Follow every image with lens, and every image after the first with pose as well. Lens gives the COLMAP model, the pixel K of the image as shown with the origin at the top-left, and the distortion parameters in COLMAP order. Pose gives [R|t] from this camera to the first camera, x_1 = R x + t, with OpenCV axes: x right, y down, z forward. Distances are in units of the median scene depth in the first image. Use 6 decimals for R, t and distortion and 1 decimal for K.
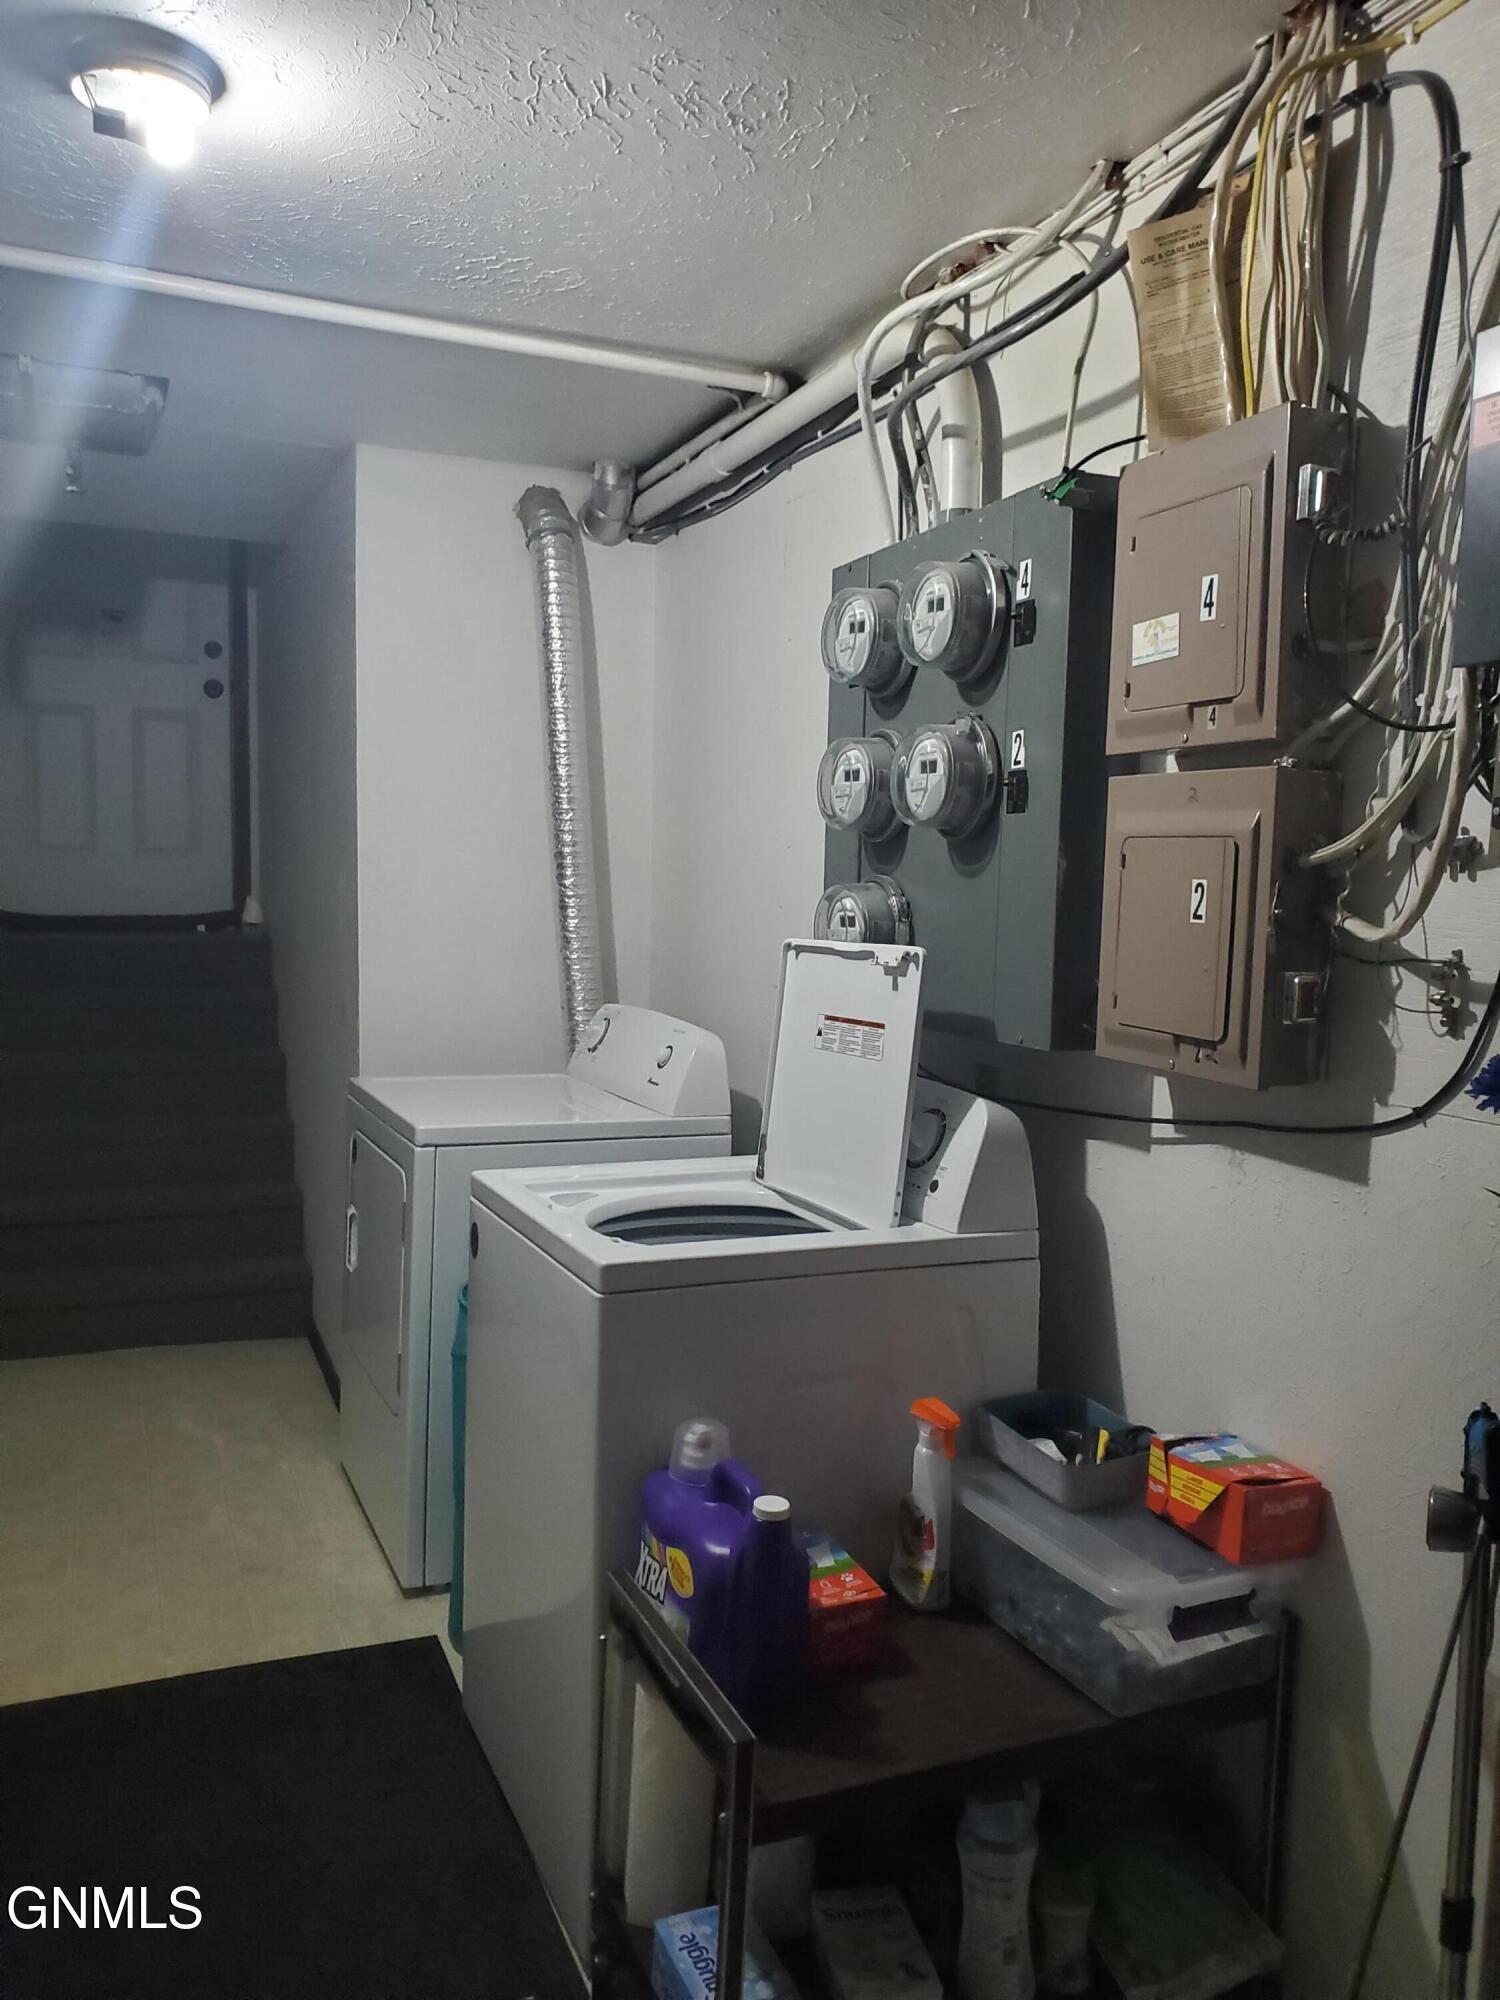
lens RADIAL K [[1508.6, 0, 698.1], [0, 1508.6, 995.8], [0, 0, 1]] dist [0.129706, -0.474831]
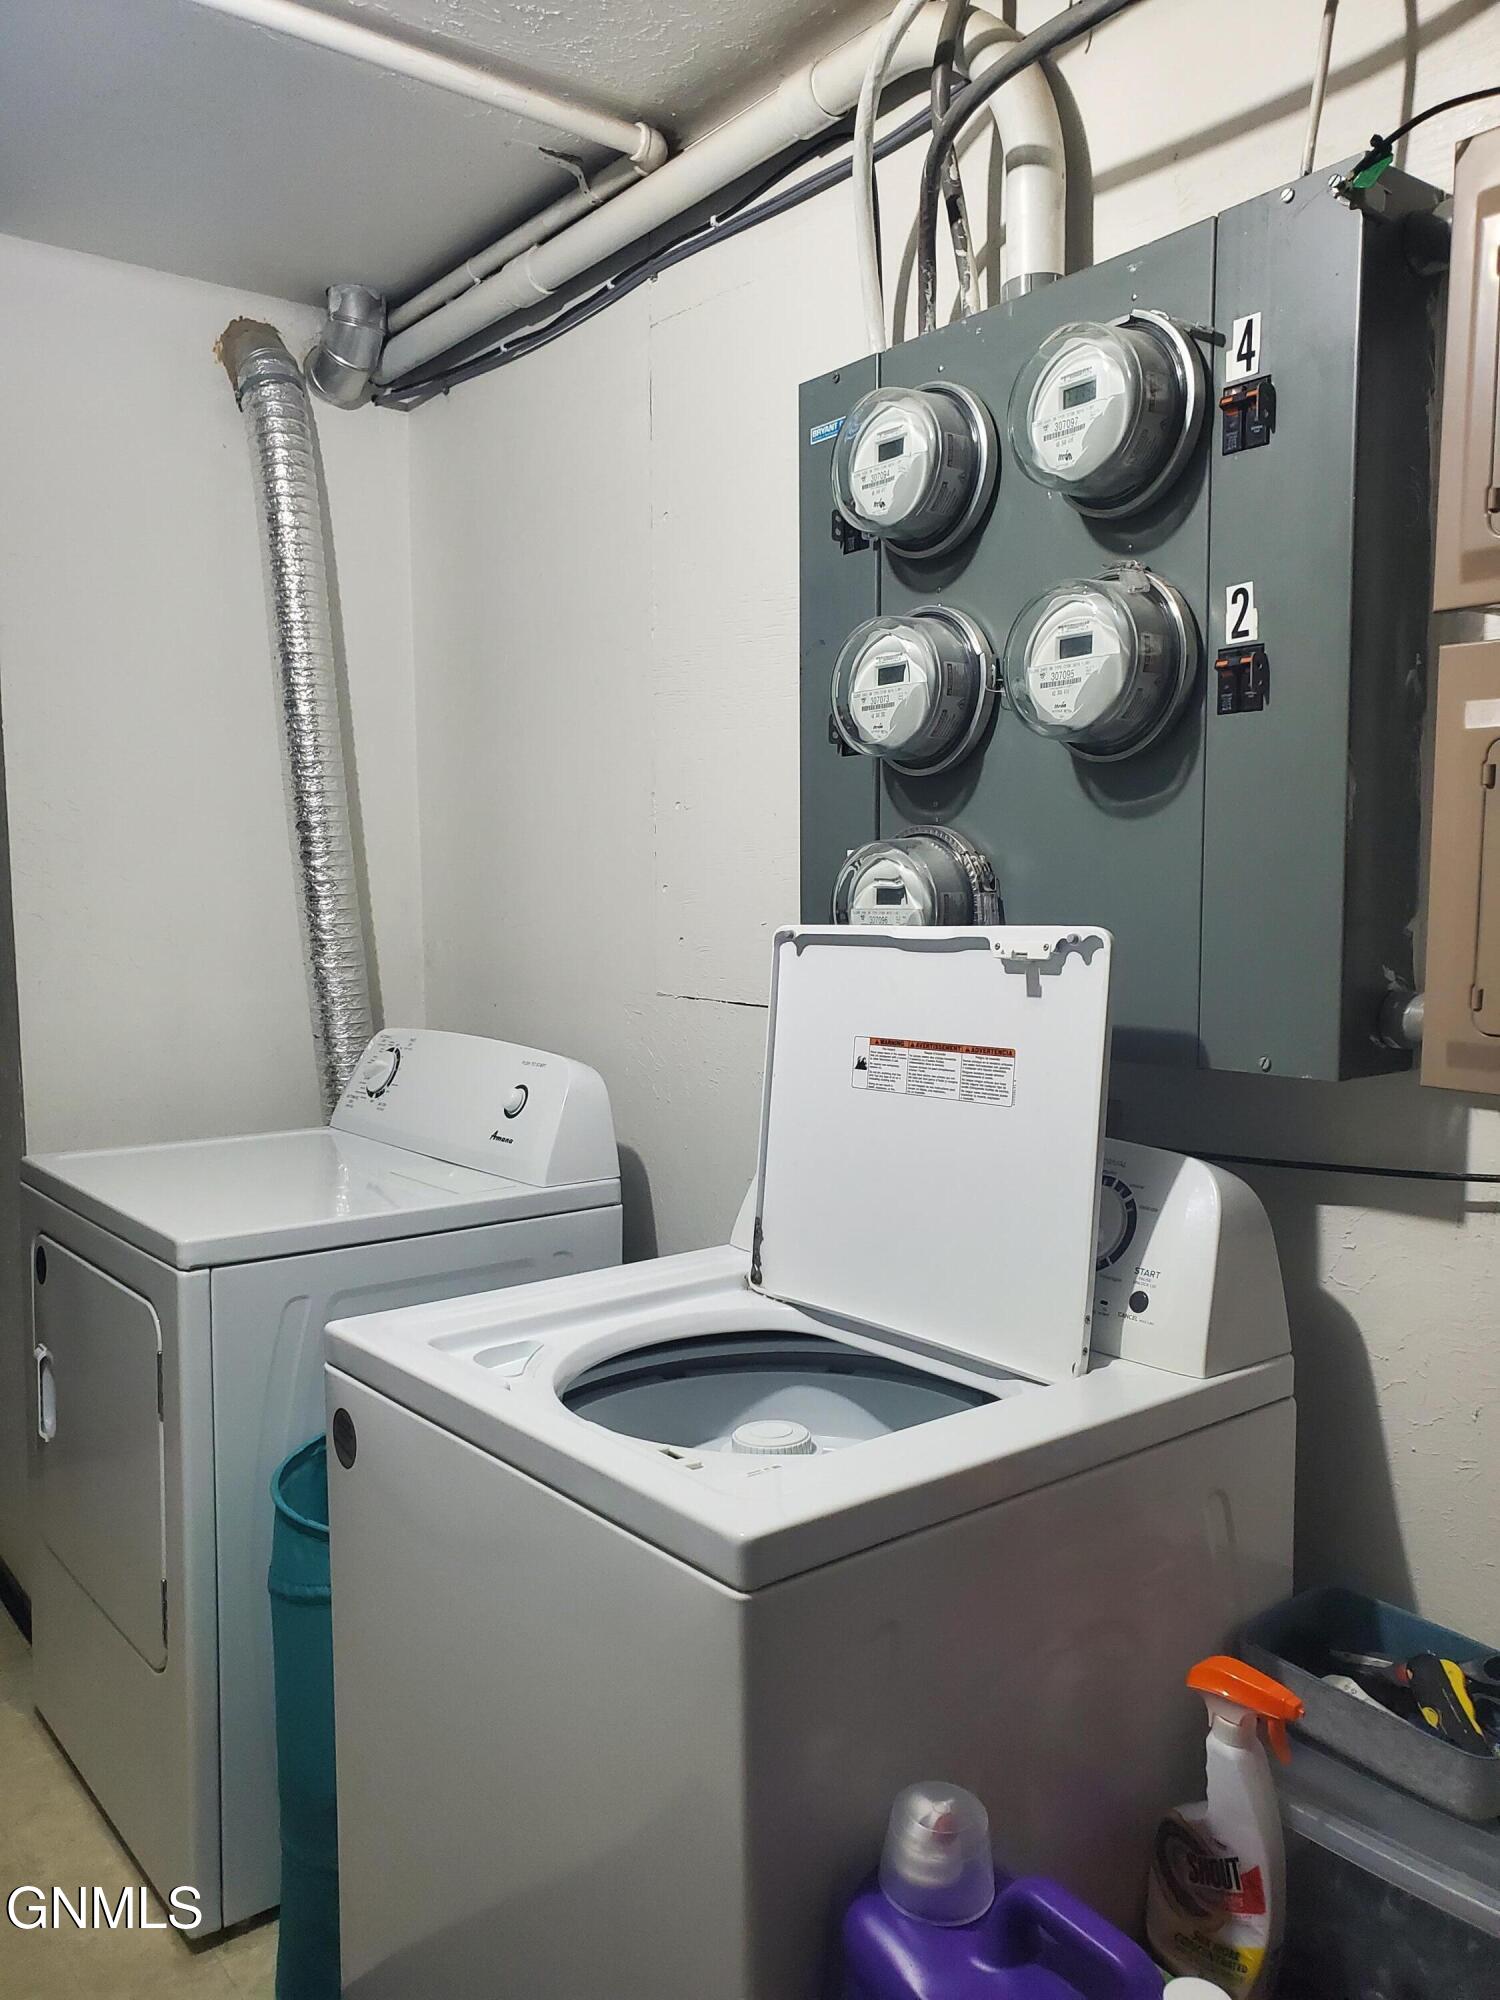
lens RADIAL K [[1615.3, 0, 744.4], [0, 1615.3, 1018.9], [0, 0, 1]] dist [-0.052123, 0.084774]
pose [[0.965898, -0.049828, 0.254081, -0.143591], [0.045908, 0.998718, 0.021340, -0.012638], [-0.254819, -0.008948, 0.966947, 0.329462]]
